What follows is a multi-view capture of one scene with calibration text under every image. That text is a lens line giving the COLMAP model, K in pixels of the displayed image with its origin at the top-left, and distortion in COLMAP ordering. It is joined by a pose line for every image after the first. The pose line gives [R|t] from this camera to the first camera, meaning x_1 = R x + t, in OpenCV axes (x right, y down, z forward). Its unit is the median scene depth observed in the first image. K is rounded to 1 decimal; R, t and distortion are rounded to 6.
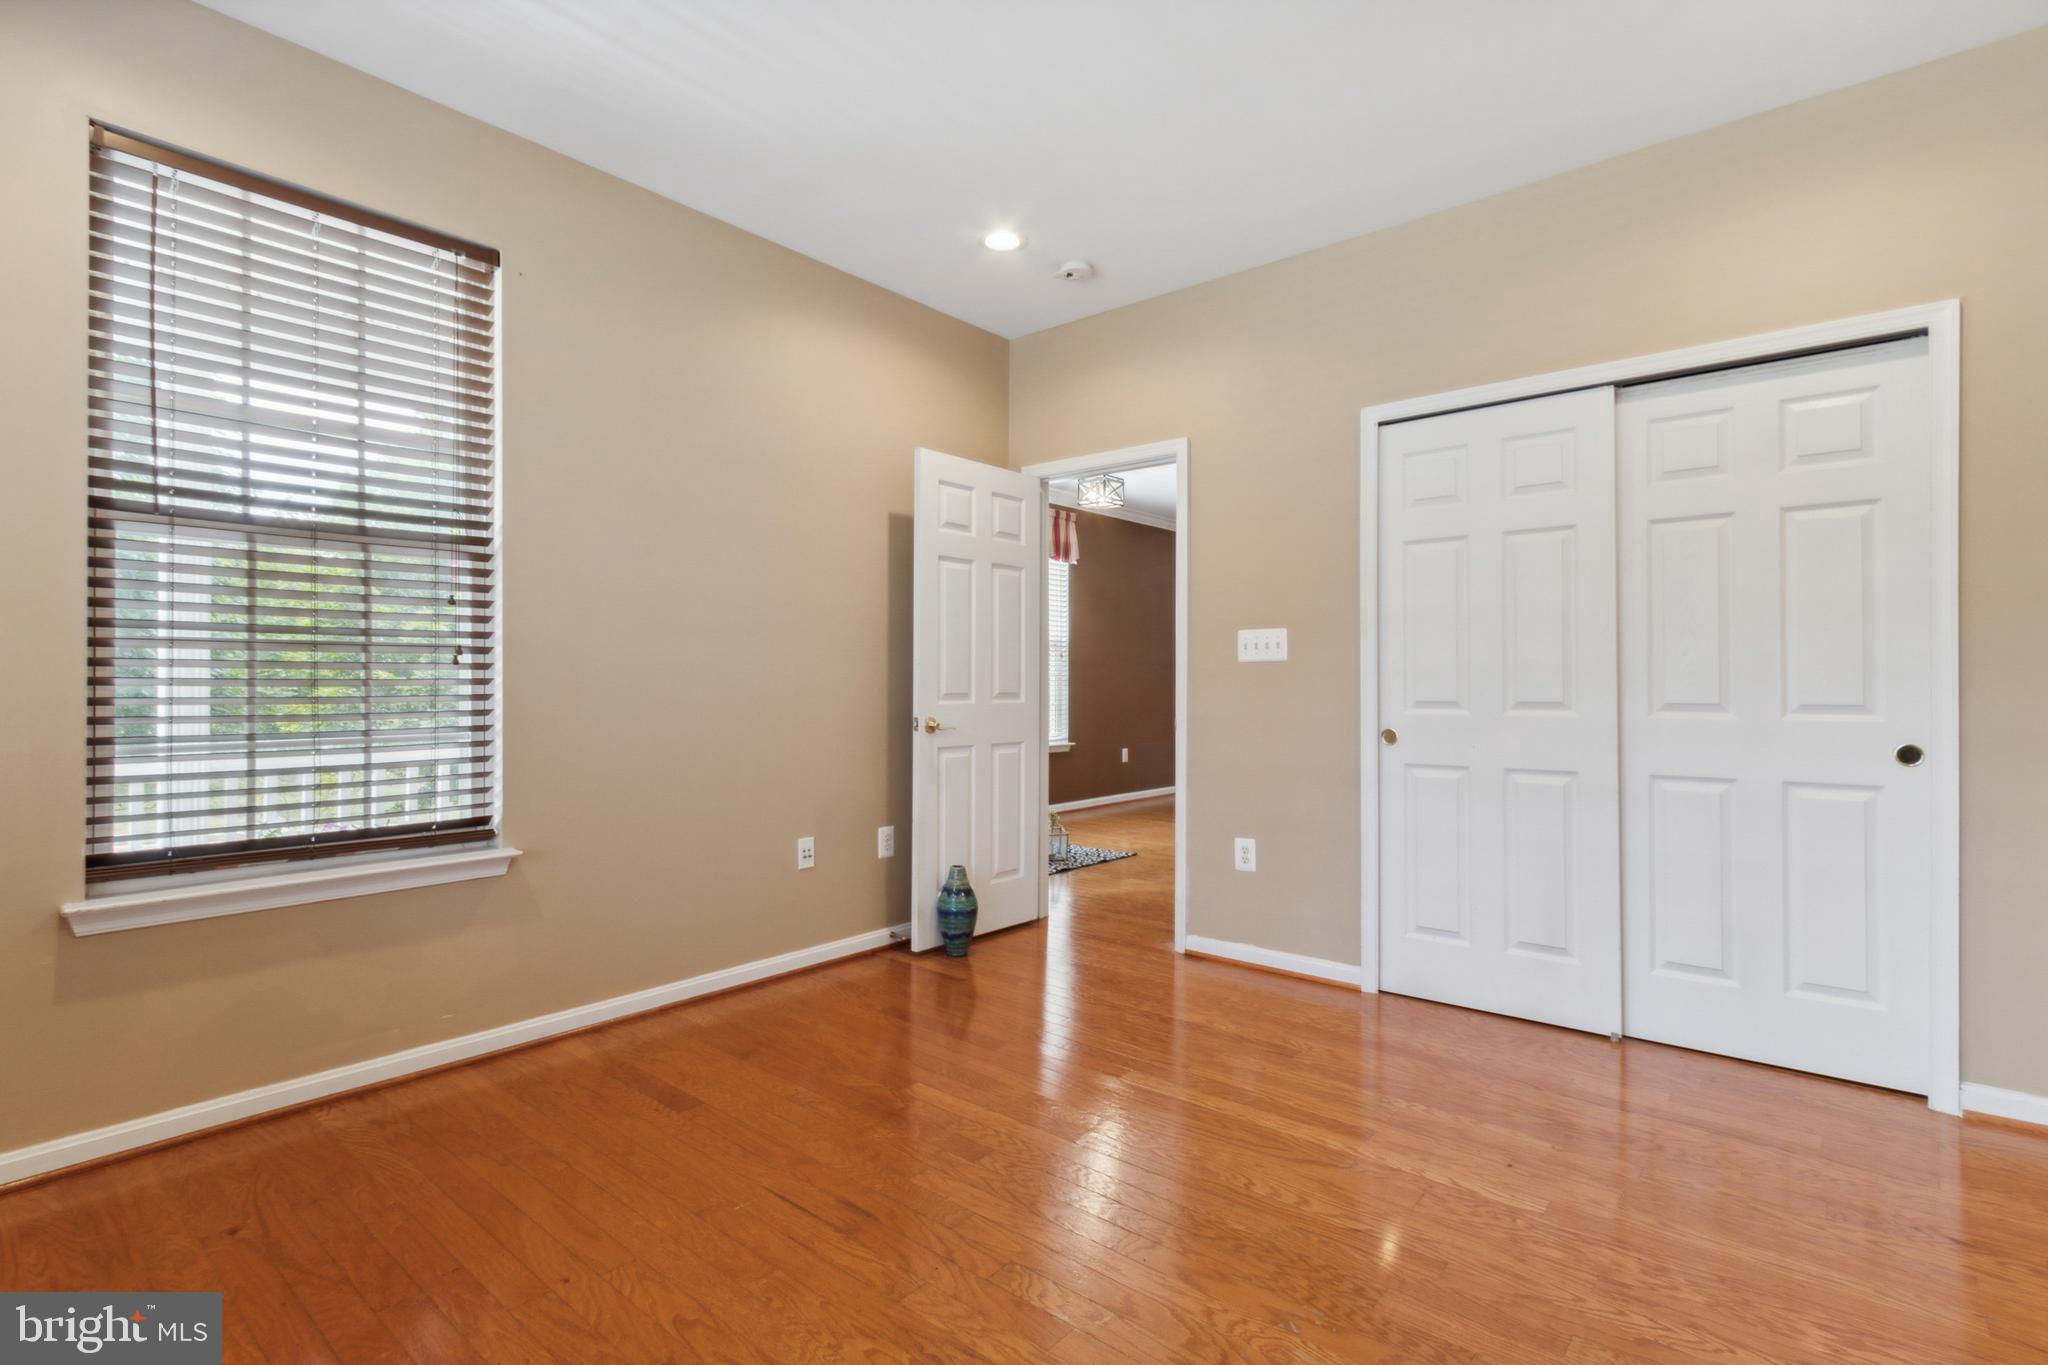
lens RADIAL K [[958.9, 0, 1028.5], [0, 958.9, 691.7], [0, 0, 1]] dist [0.000041, 0.000091]
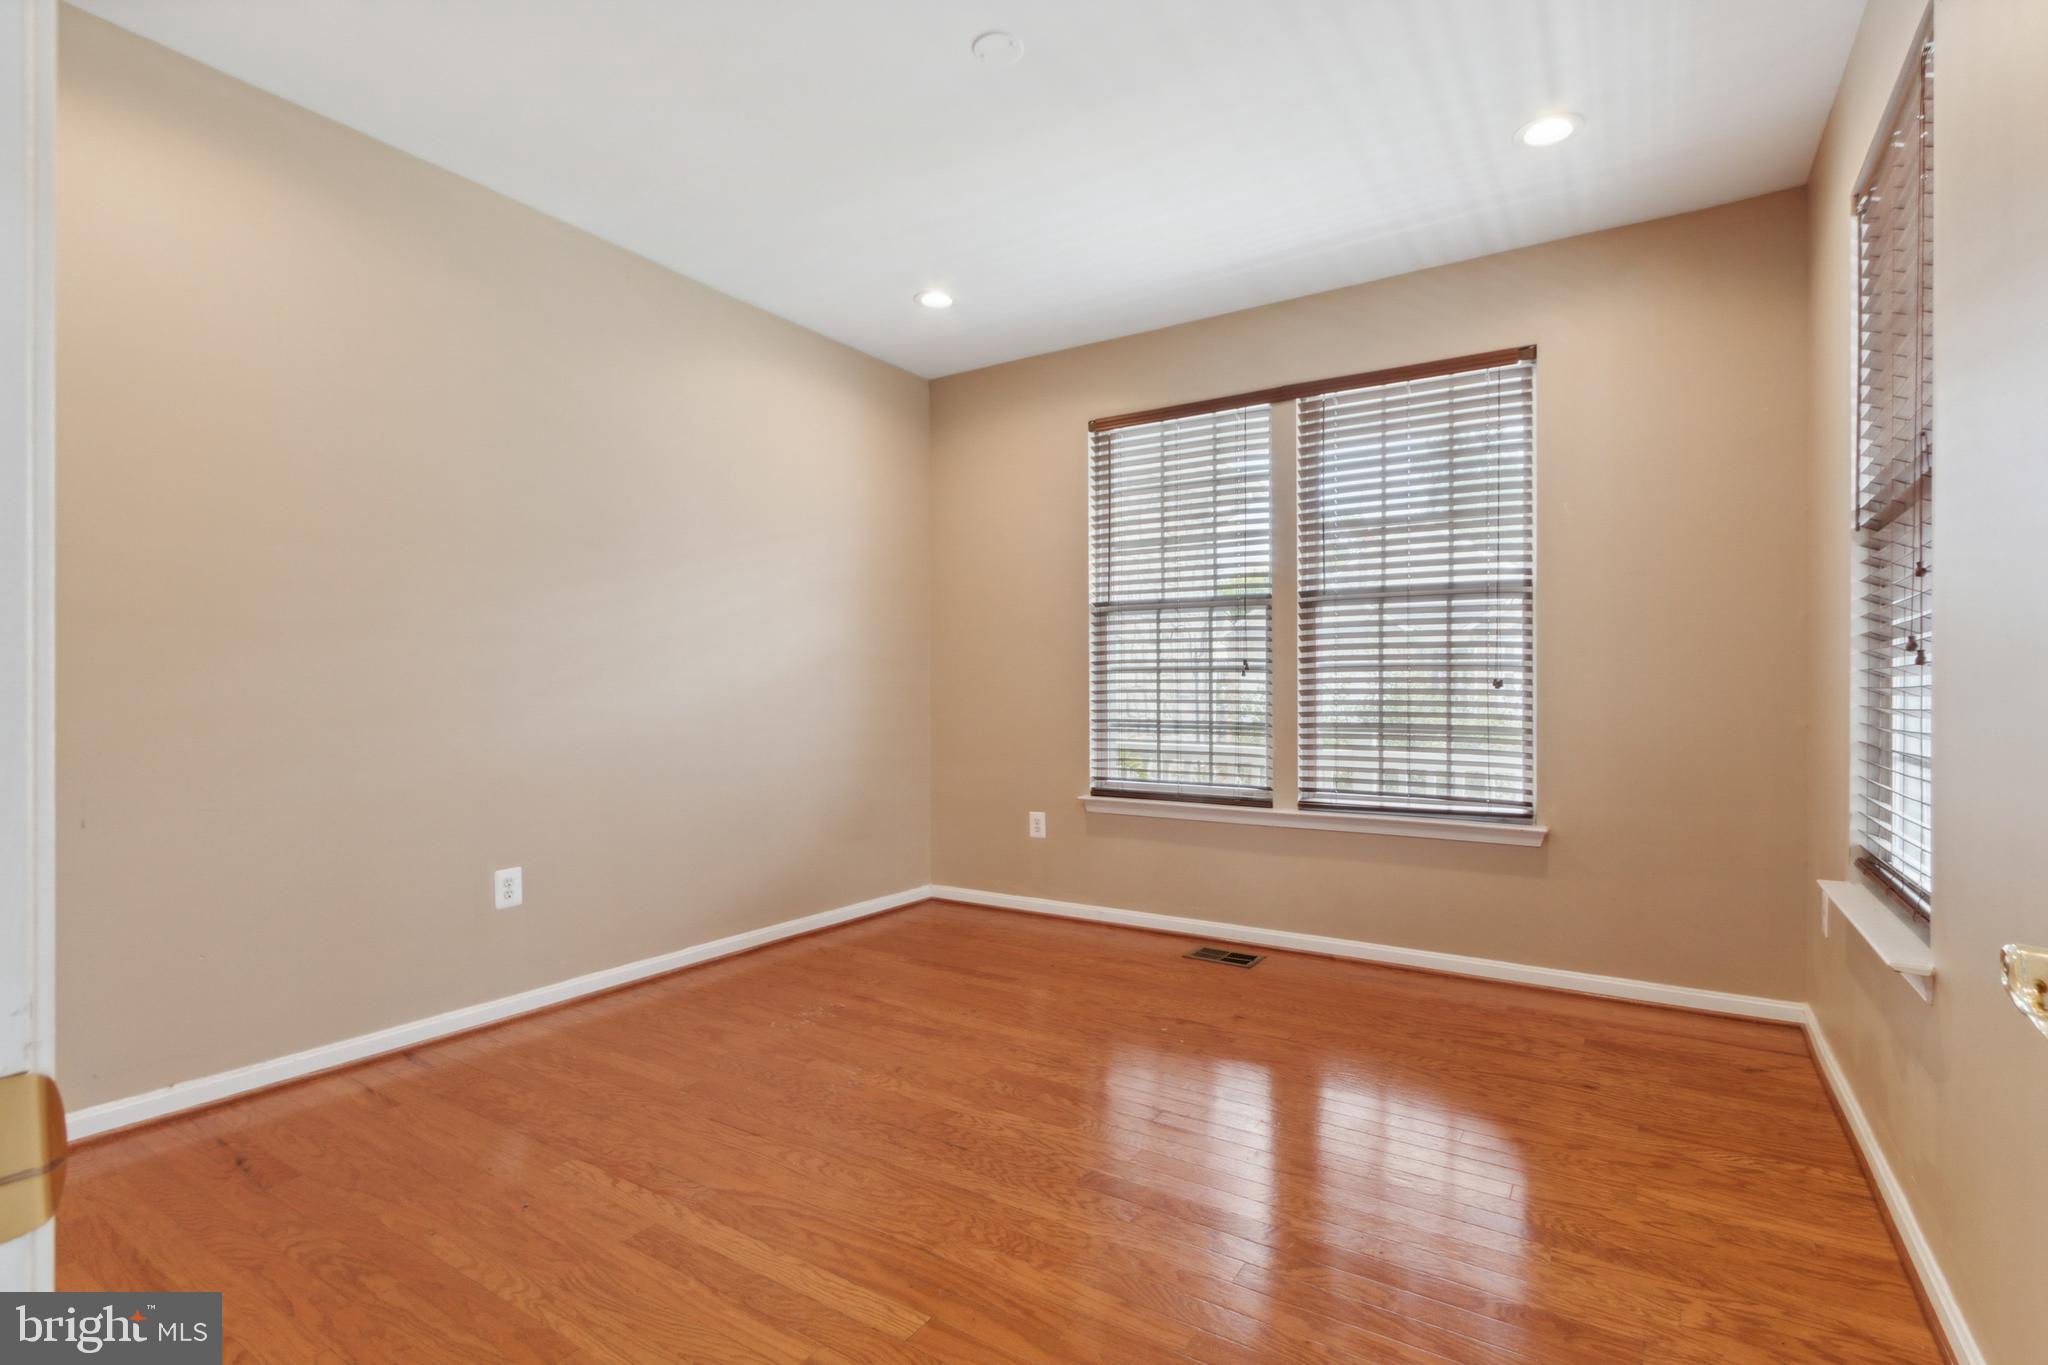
lens RADIAL K [[958.9, 0, 1028.5], [0, 958.9, 691.7], [0, 0, 1]] dist [0.000041, 0.000091]
pose [[-0.992849, 0.000014, -0.119380, 0.138130], [-0.002470, 0.999783, 0.020663, -0.025298], [0.119355, 0.020810, -0.992634, 2.138566]]
